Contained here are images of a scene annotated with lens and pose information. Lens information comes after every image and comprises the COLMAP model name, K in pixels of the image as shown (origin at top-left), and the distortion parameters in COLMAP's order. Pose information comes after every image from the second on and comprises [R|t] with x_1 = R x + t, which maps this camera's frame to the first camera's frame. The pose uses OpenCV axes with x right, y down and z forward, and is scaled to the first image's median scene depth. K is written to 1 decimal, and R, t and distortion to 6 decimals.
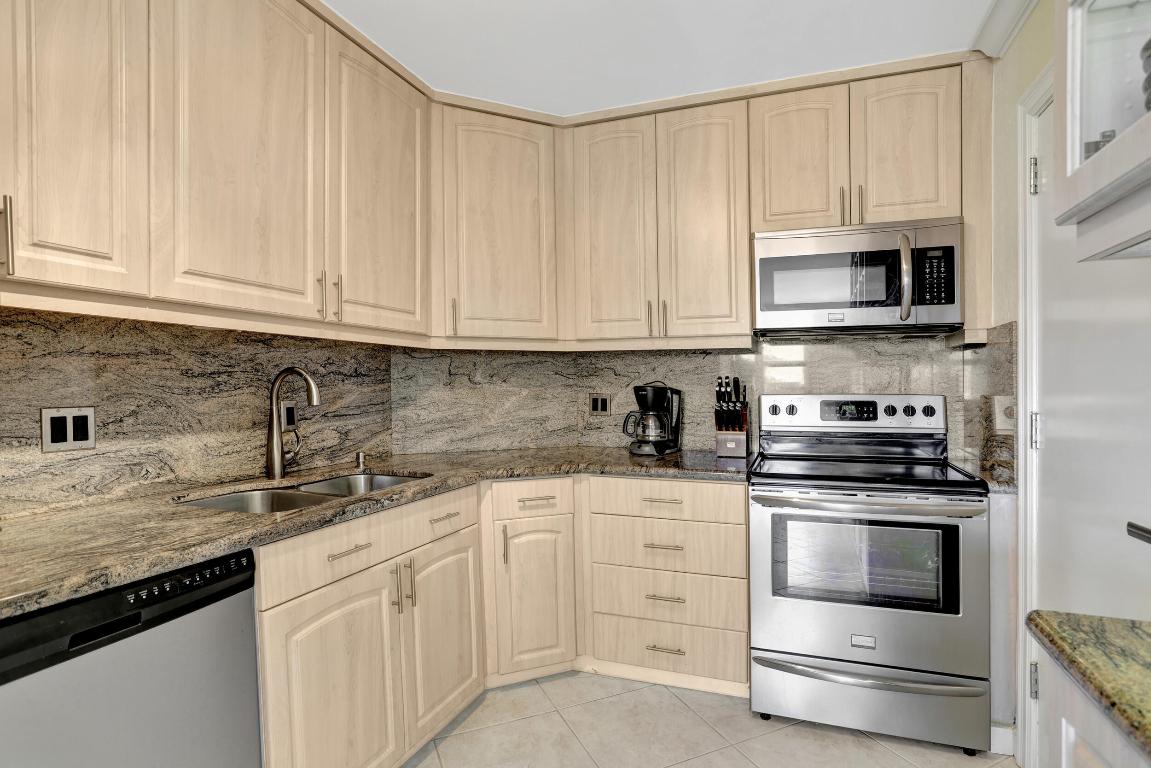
lens RADIAL K [[596.3, 0, 582.9], [0, 596.3, 375.5], [0, 0, 1]] dist [-0.025948, 0.003797]
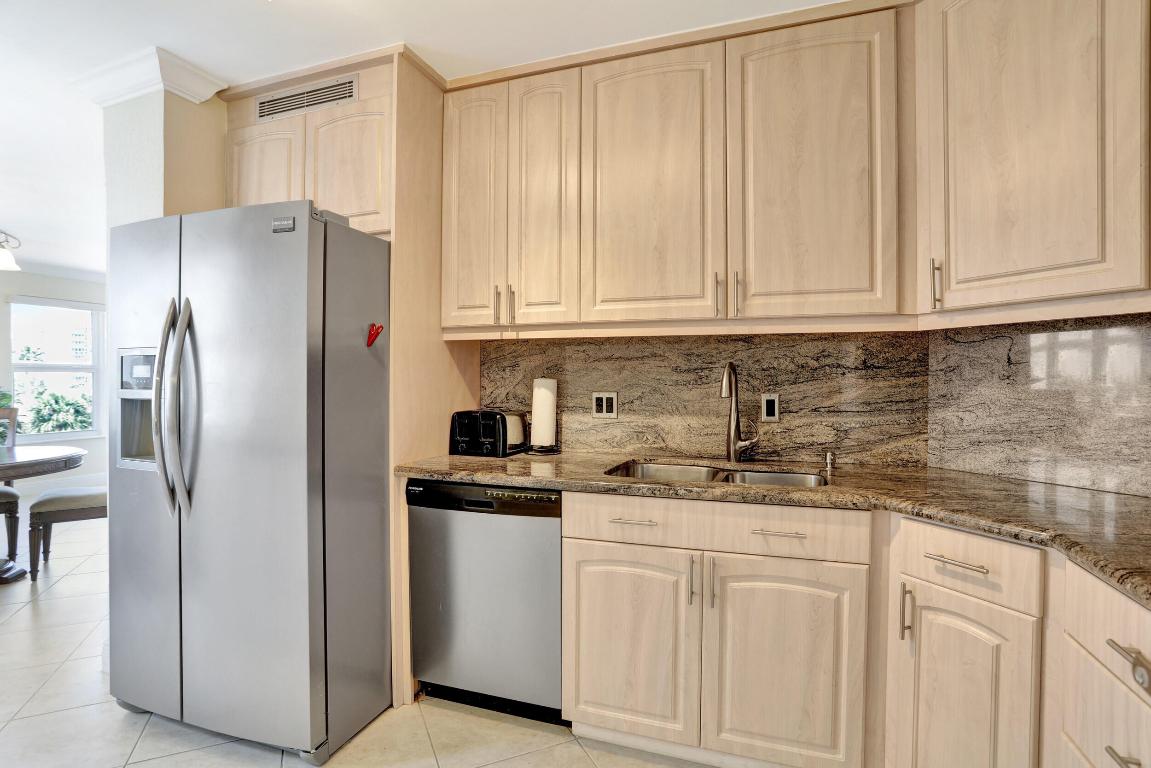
lens RADIAL K [[566.3, 0, 563.6], [0, 566.3, 377.4], [0, 0, 1]] dist [-0.031080, -0.000581]
pose [[0.008571, -0.004051, -0.999955, 0.592890], [0.013766, 0.999898, -0.003933, 0.014723], [0.999869, -0.013731, 0.008626, 0.714707]]
